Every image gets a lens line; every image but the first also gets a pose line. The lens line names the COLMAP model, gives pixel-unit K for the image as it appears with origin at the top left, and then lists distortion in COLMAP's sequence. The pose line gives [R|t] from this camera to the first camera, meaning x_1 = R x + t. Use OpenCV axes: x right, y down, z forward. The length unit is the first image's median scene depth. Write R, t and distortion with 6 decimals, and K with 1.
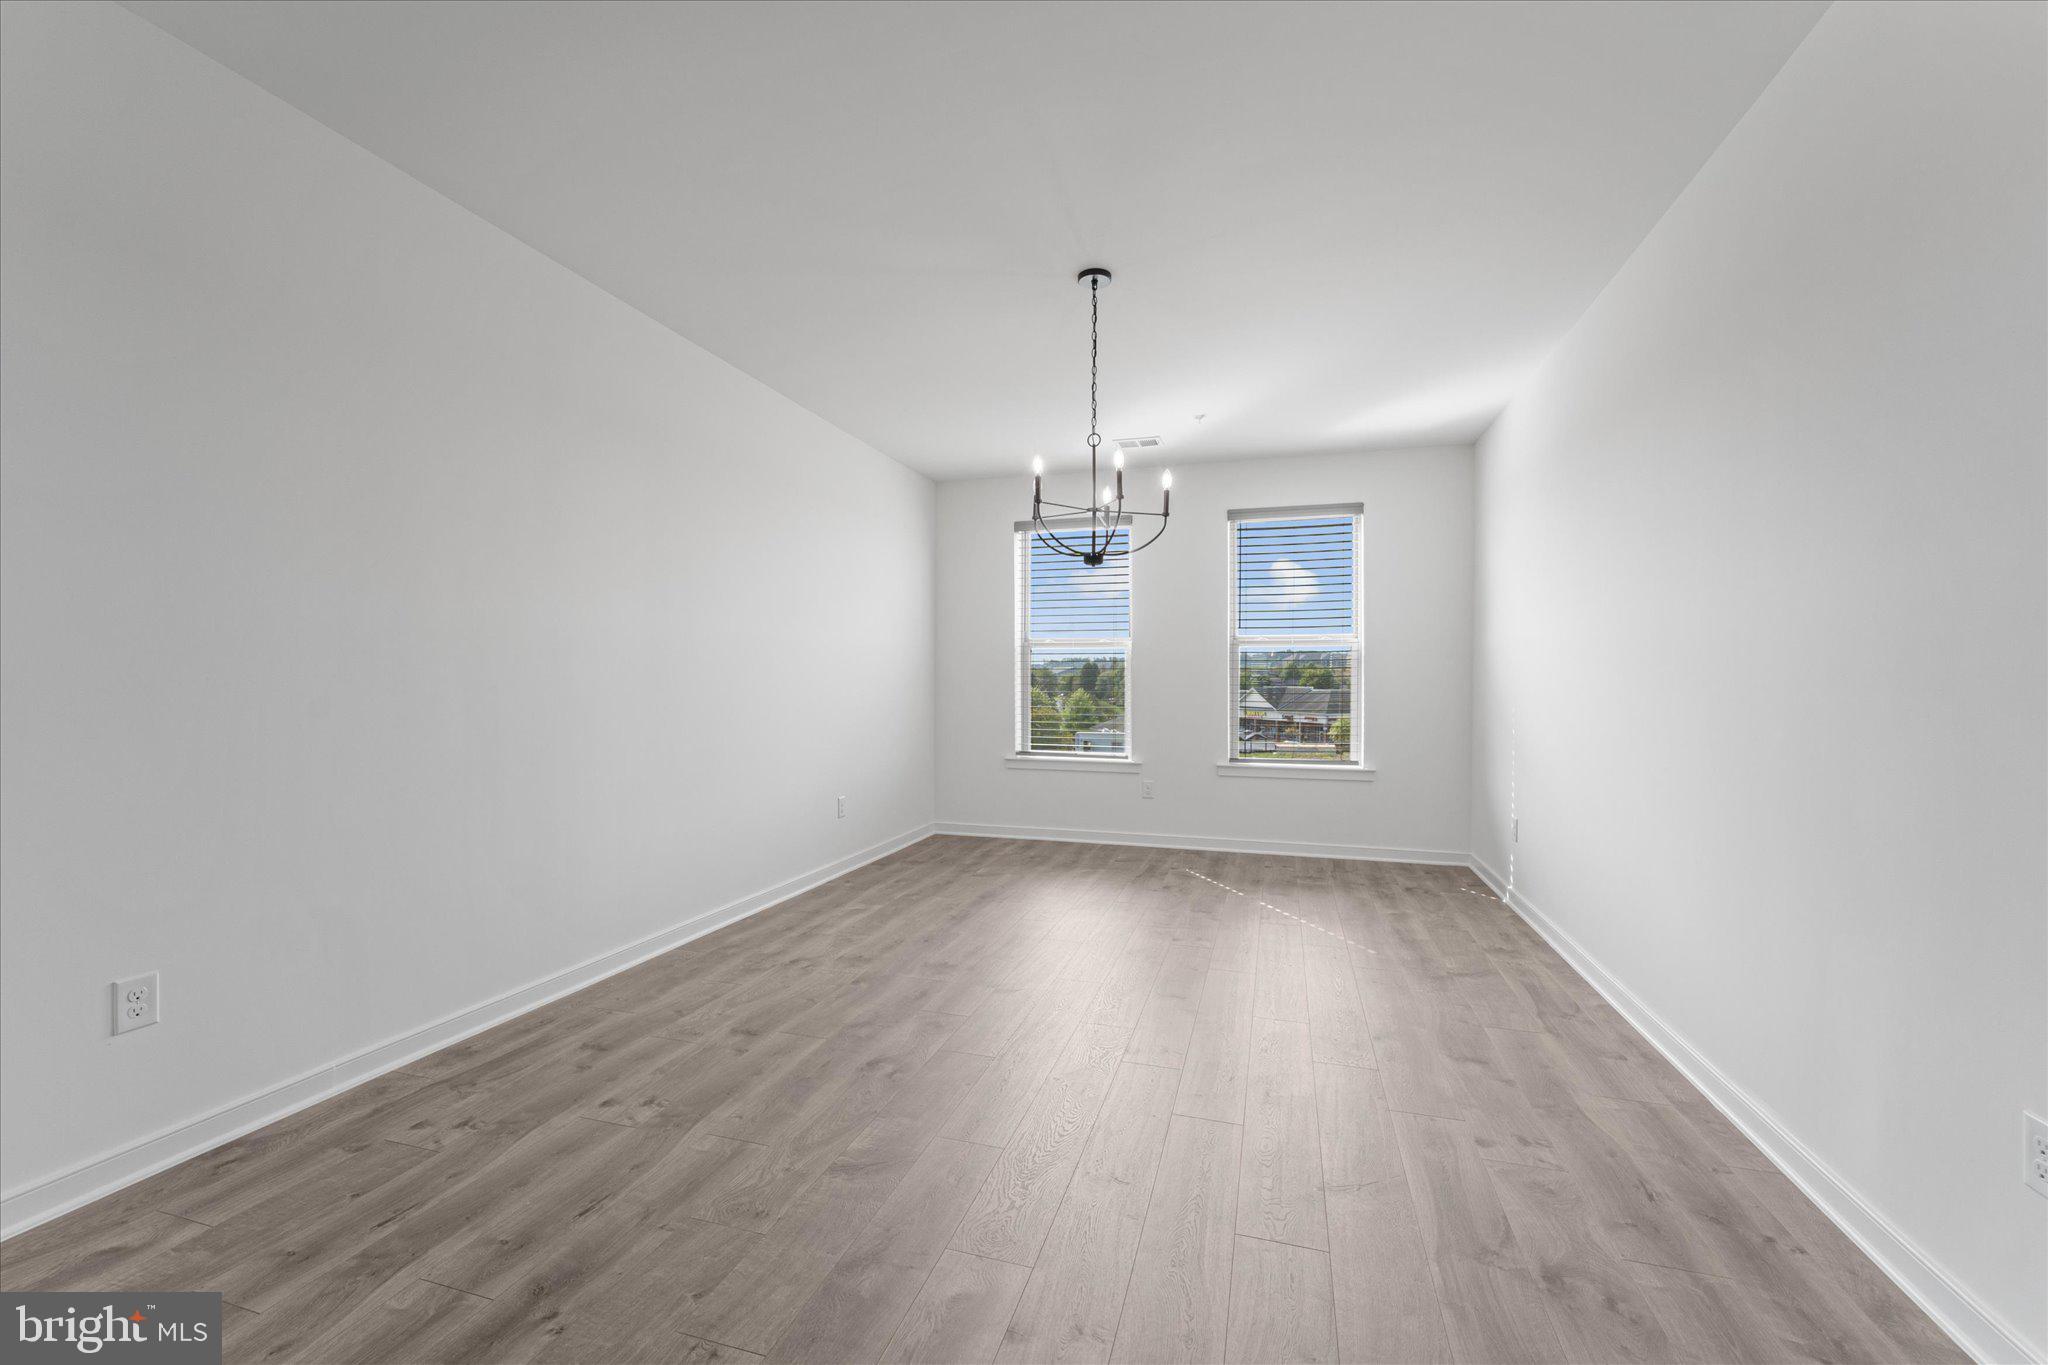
lens RADIAL K [[824.3, 0, 1024.0], [0, 824.3, 682.5], [0, 0, 1]] dist [-0.000388, -0.000205]
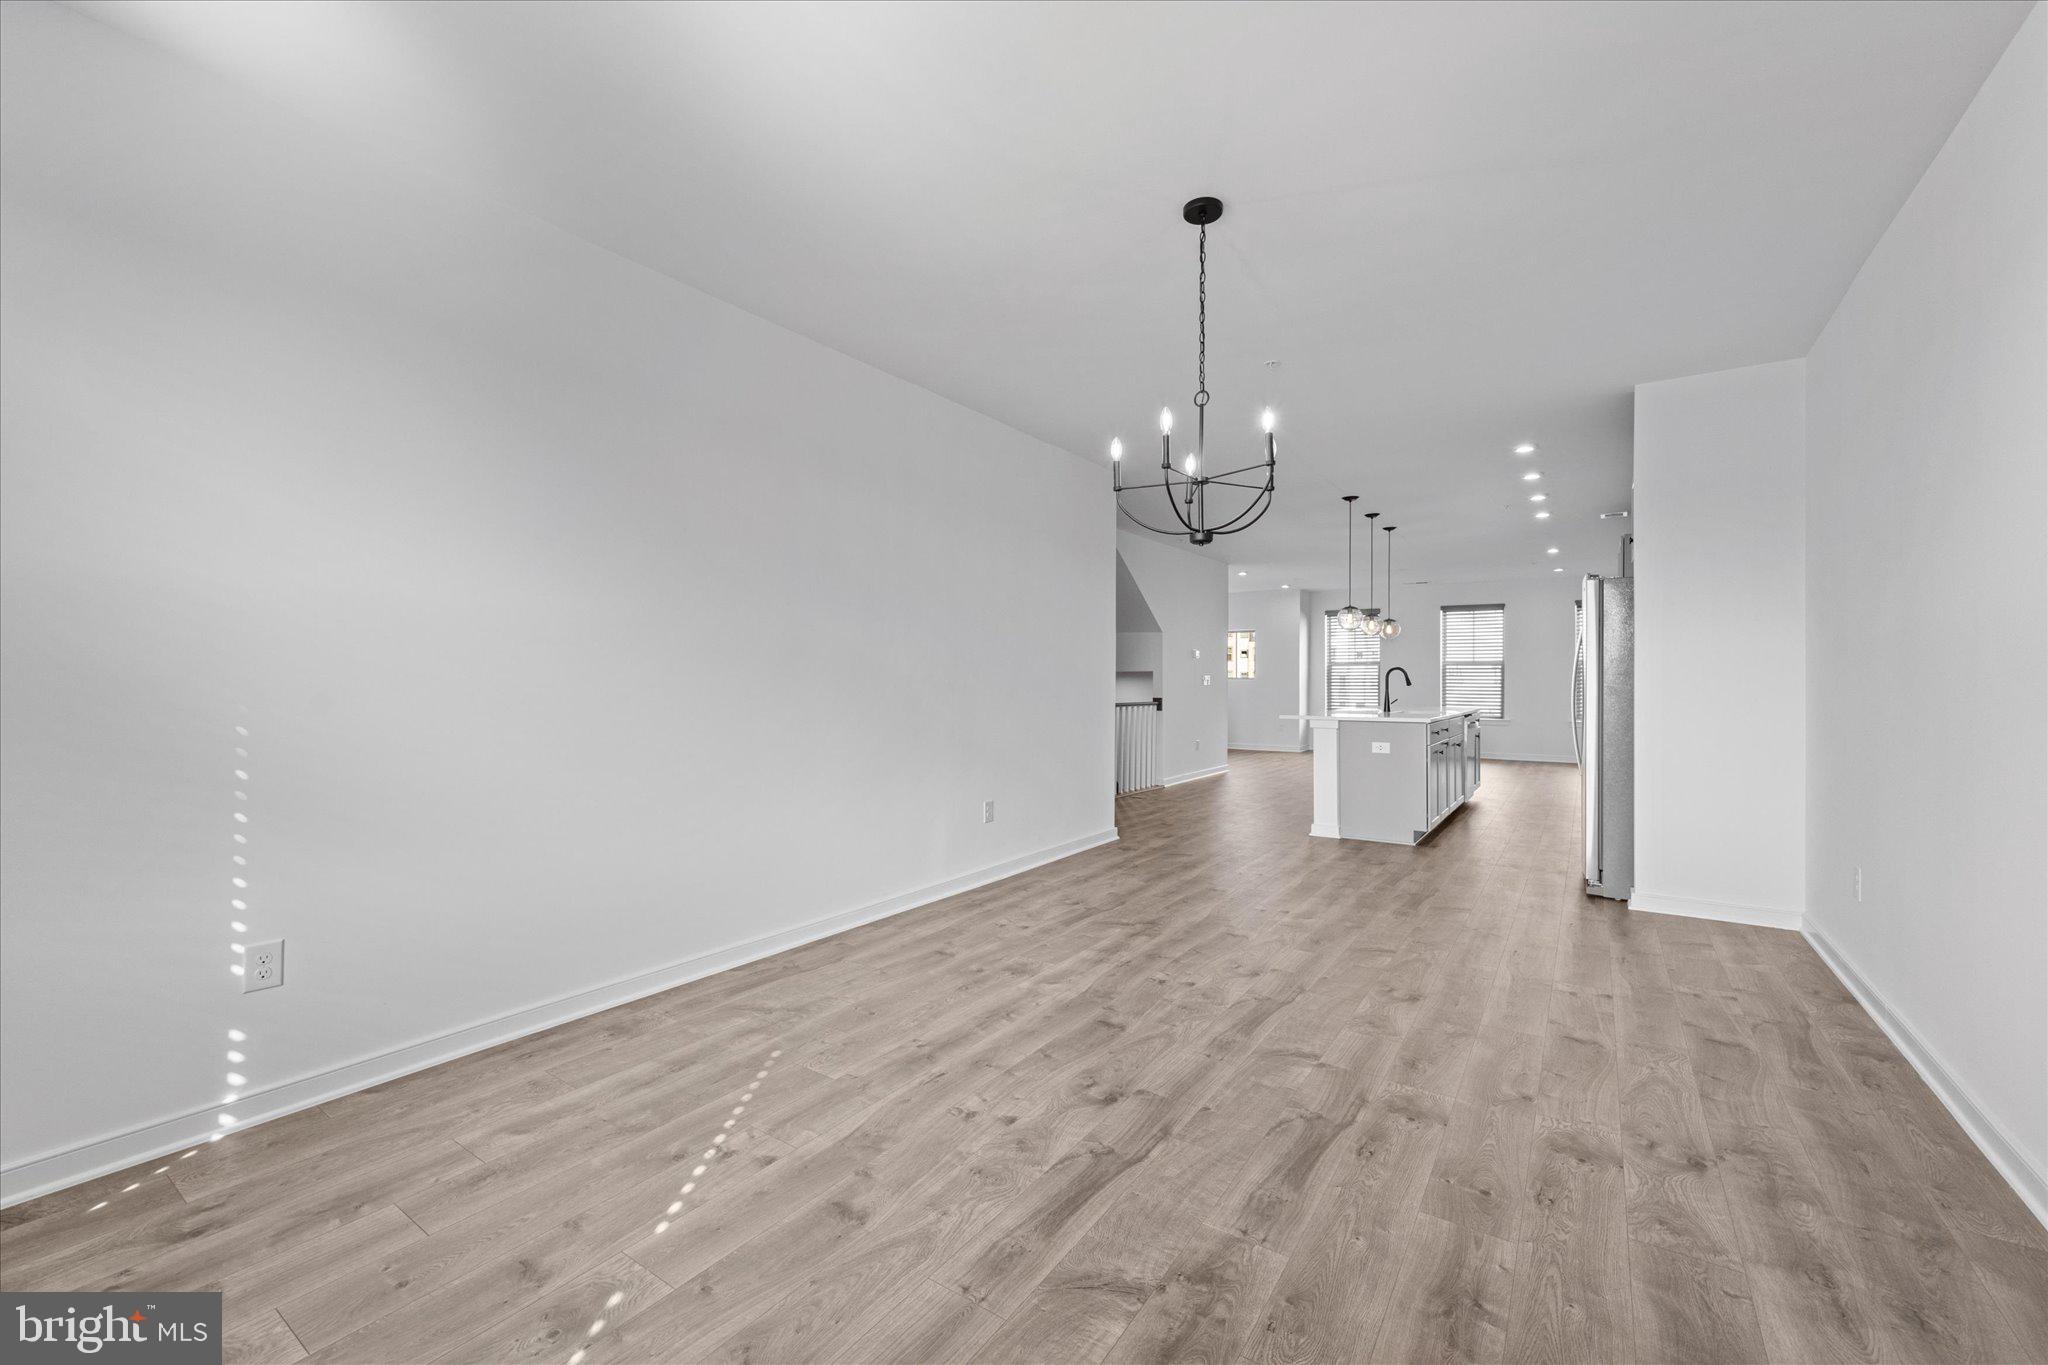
lens RADIAL K [[824.3, 0, 1024.0], [0, 824.3, 682.5], [0, 0, 1]] dist [-0.000388, -0.000205]
pose [[-0.954137, -0.007025, 0.299289, 0.003030], [-0.006526, 0.999975, 0.002668, -0.000355], [-0.299300, 0.000592, -0.954159, 1.874661]]
